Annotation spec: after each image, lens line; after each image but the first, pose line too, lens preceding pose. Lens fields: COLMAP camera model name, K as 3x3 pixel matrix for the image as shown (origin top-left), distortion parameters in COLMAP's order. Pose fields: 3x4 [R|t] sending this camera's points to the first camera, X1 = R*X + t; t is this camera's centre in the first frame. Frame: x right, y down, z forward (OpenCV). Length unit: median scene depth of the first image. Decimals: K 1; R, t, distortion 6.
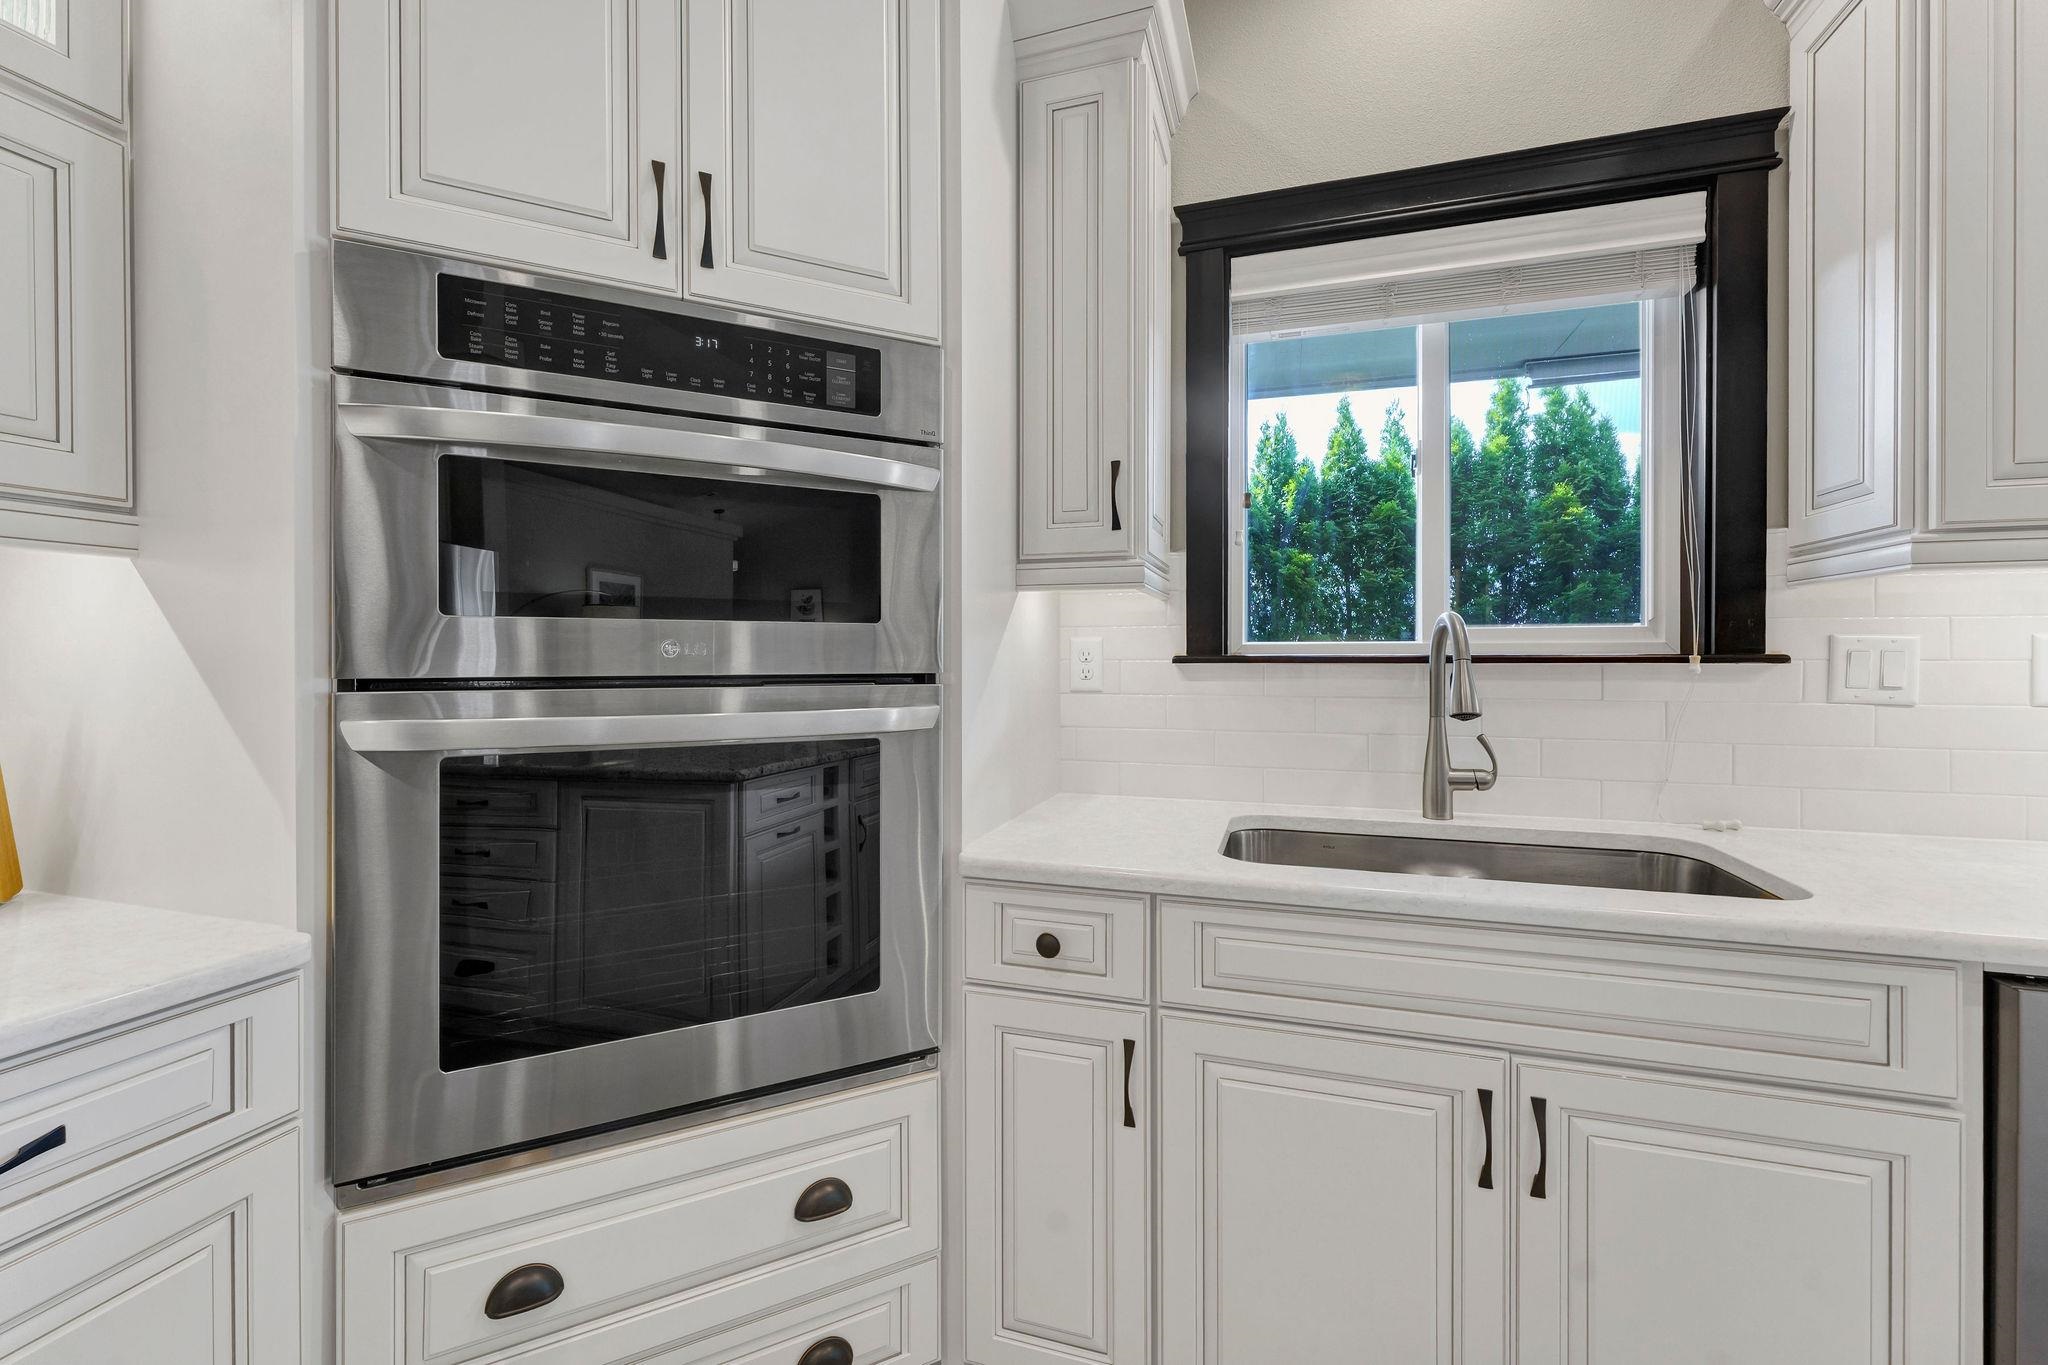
lens RADIAL K [[871.7, 0, 1020.8], [0, 871.7, 660.0], [0, 0, 1]] dist [-0.000679, -0.000093]
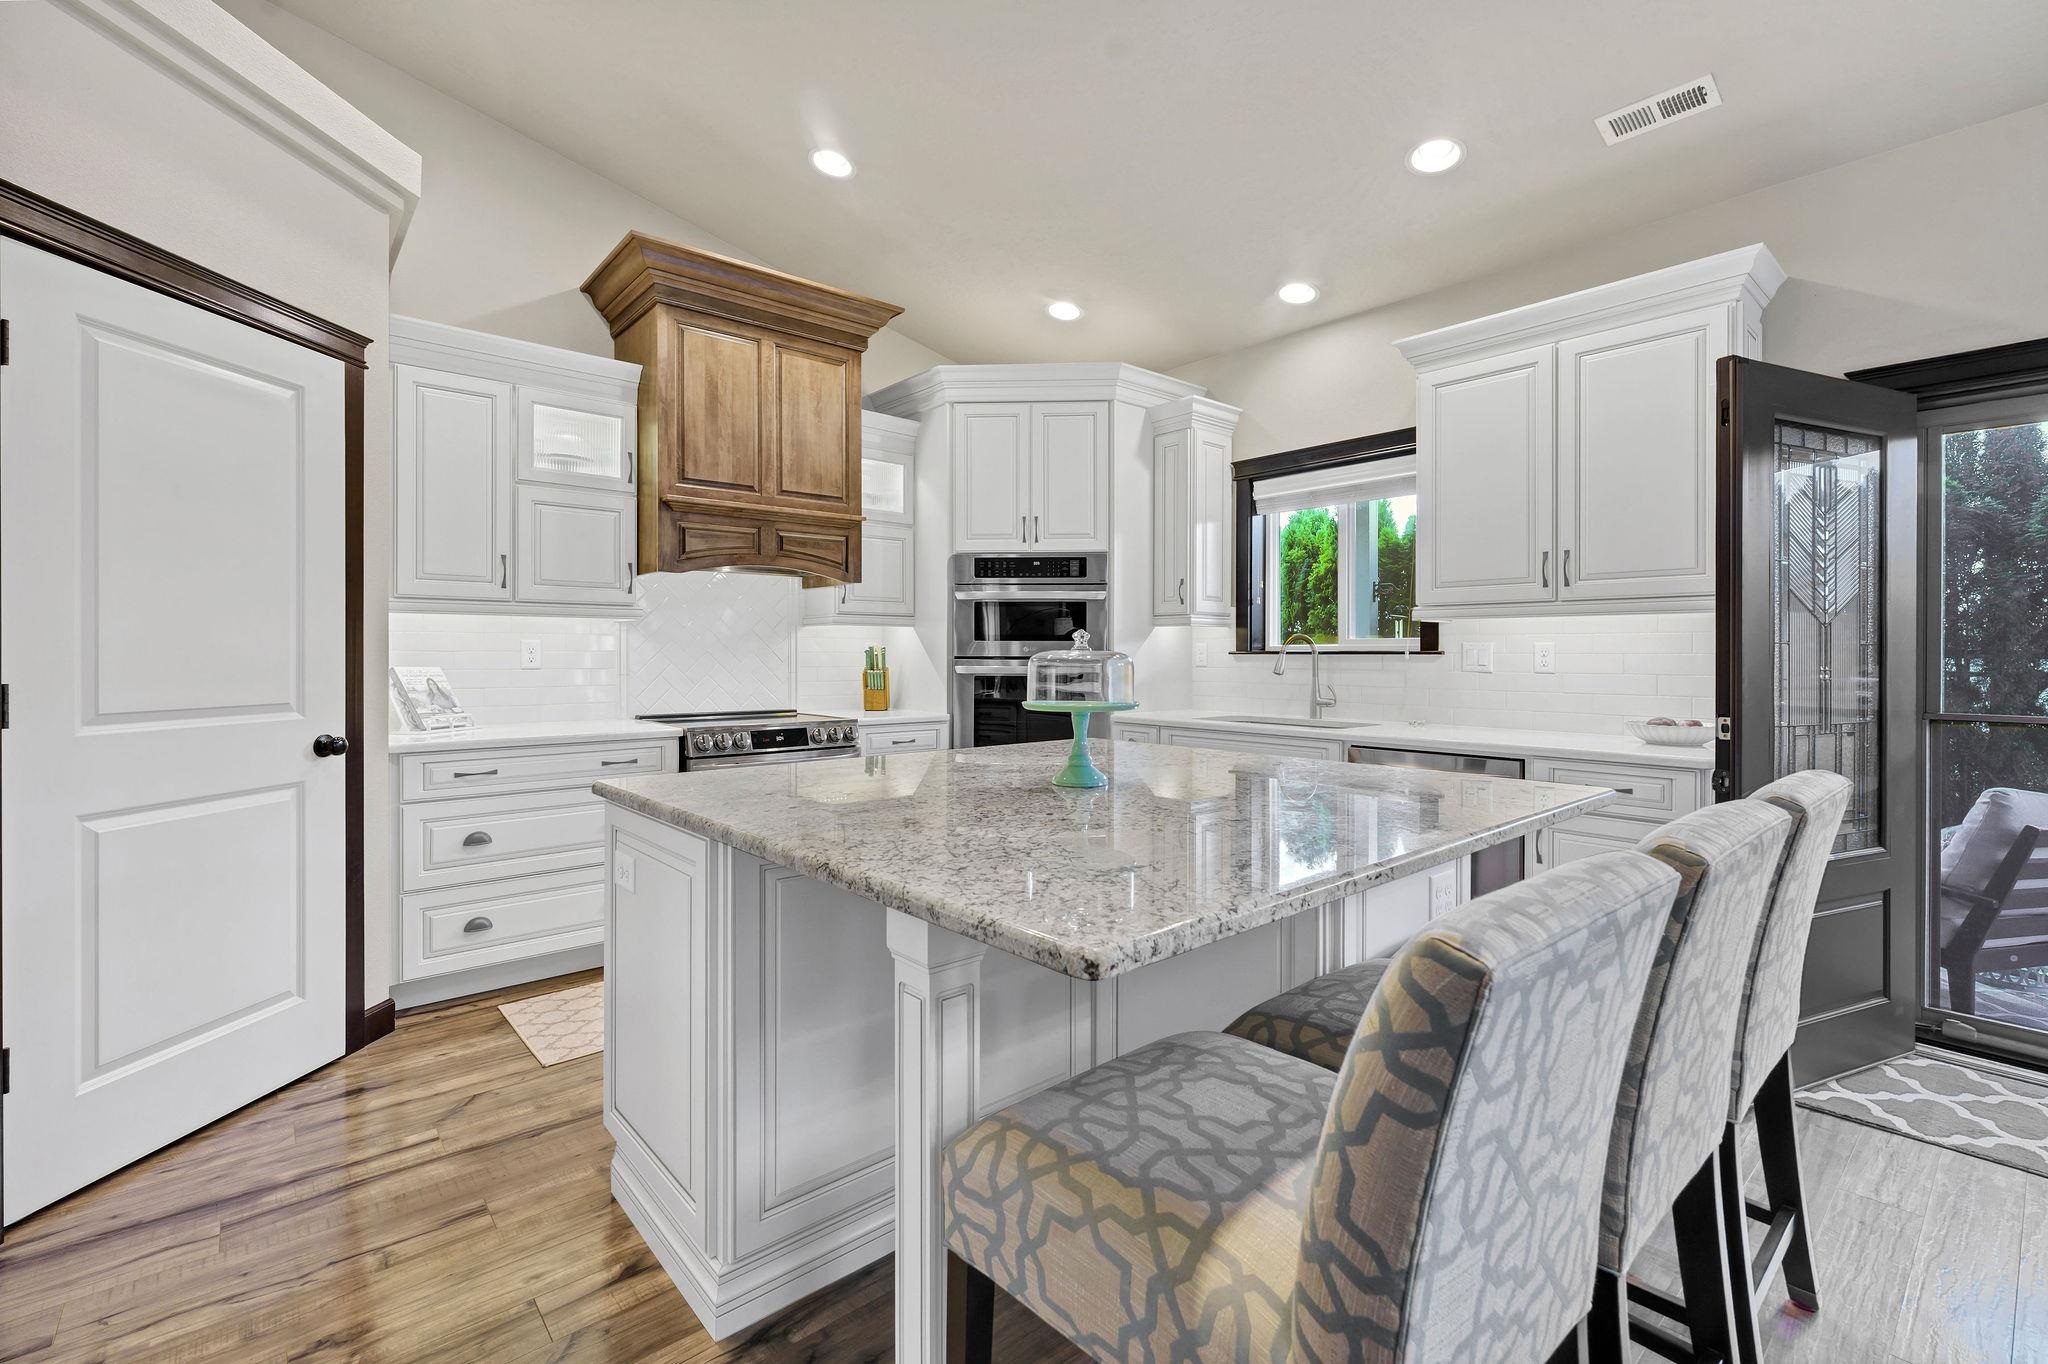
lens RADIAL K [[894.5, 0, 1010.2], [0, 894.5, 659.8], [0, 0, 1]] dist [-0.001511, 0.000294]
pose [[0.843683, 0.006958, -0.536796, 1.364159], [-0.004369, 0.999972, 0.006095, 0.009724], [0.536824, -0.002797, 0.843690, -1.934222]]
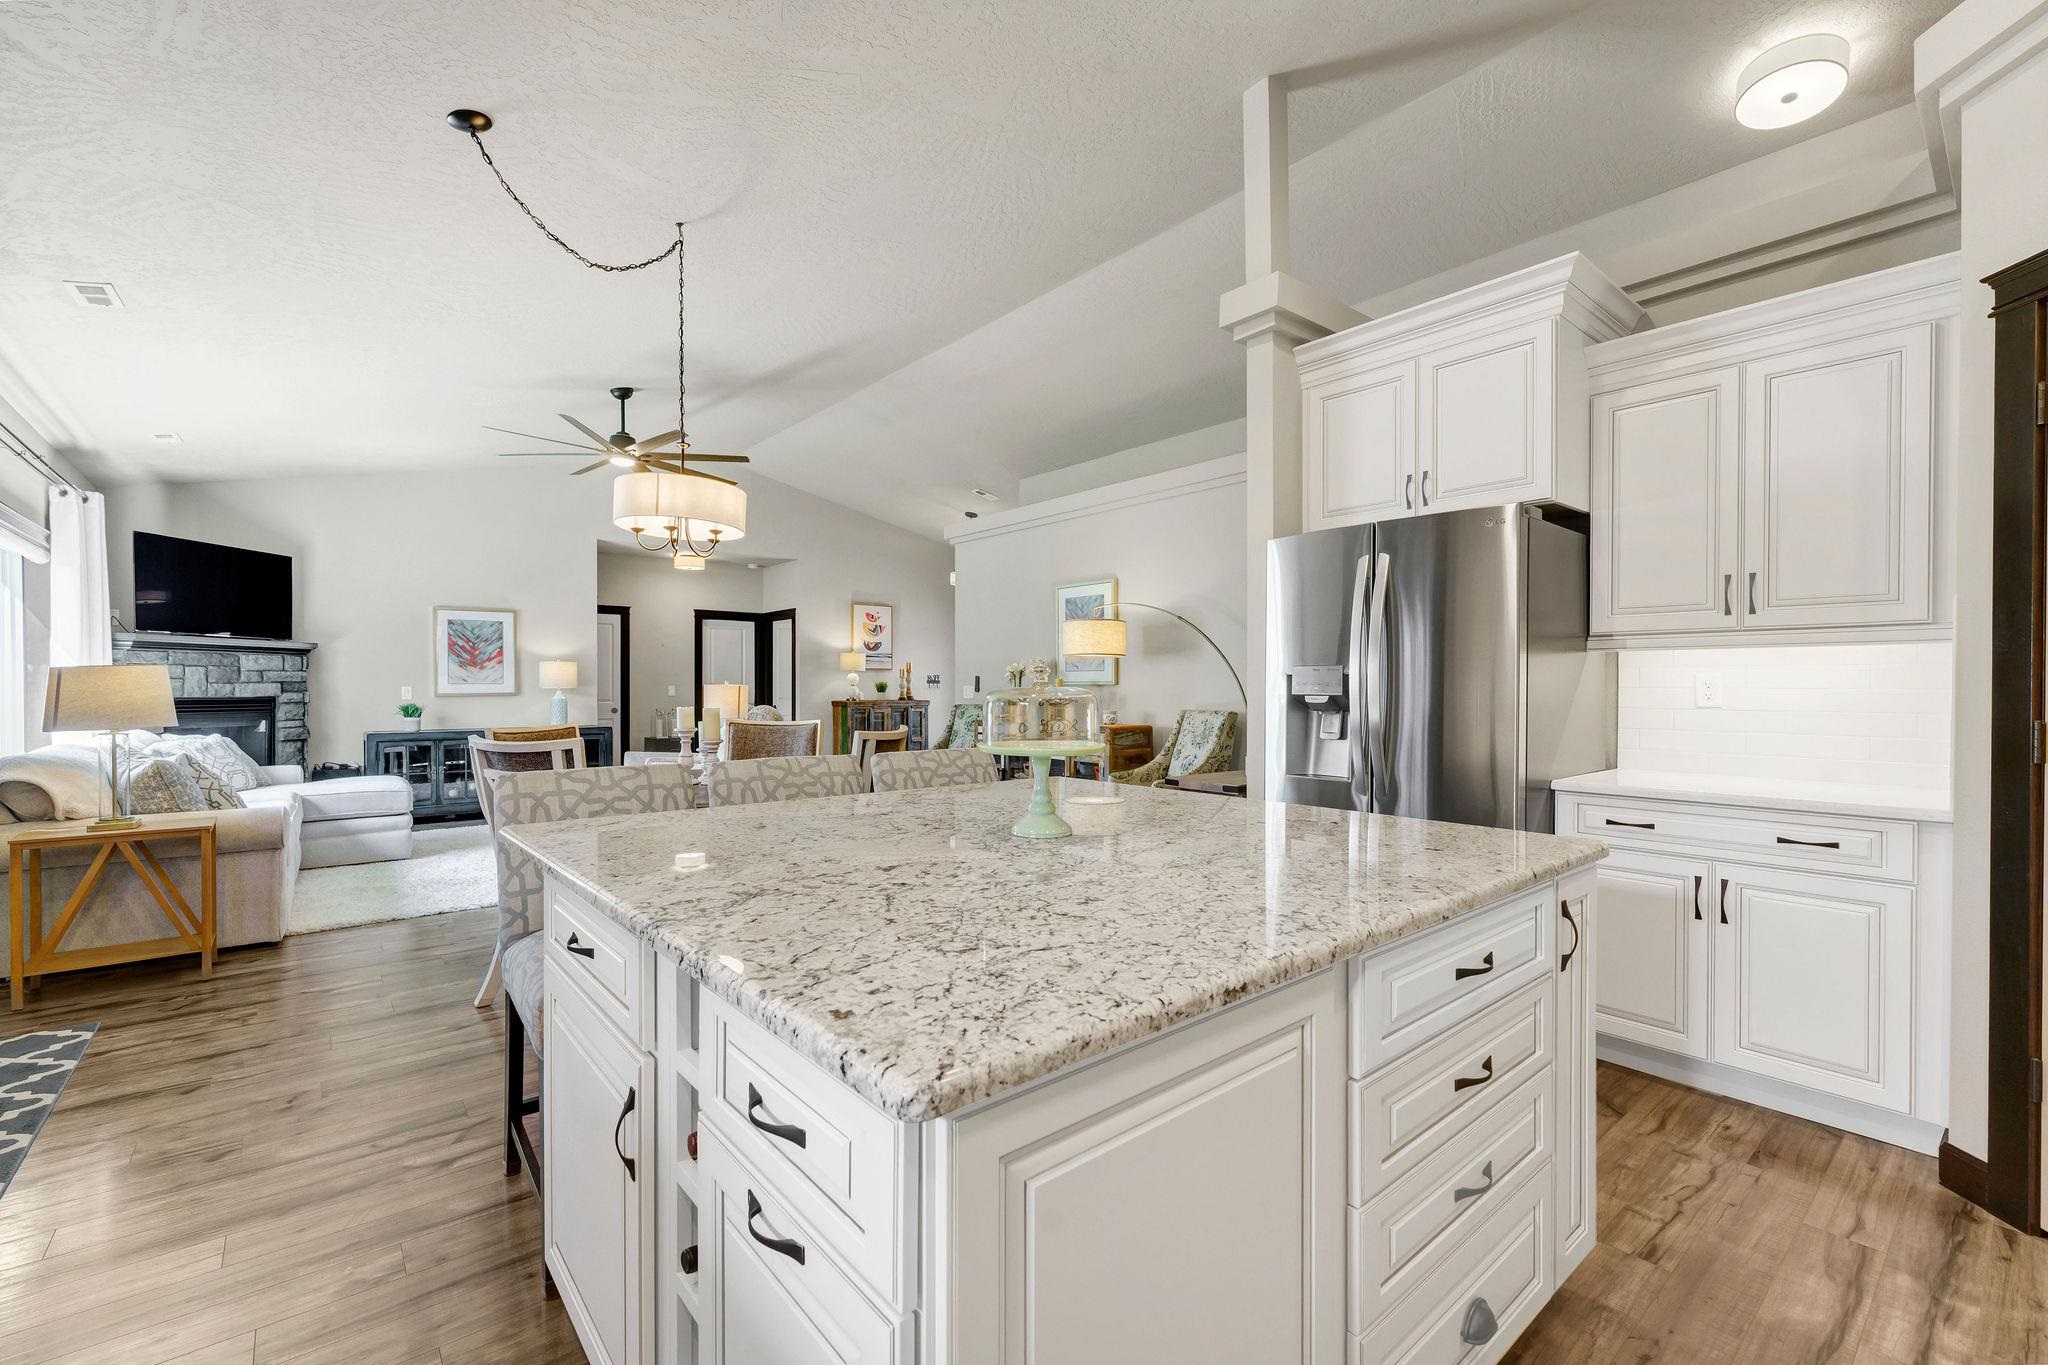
lens RADIAL K [[855.9, 0, 1034.4], [0, 855.9, 689.6], [0, 0, 1]] dist [0.000162, 0.000357]
pose [[-0.842979, 0.000974, 0.537945, -0.044001], [0.004302, 0.999979, 0.004932, -0.005461], [-0.537929, 0.006472, -0.842965, 0.514876]]
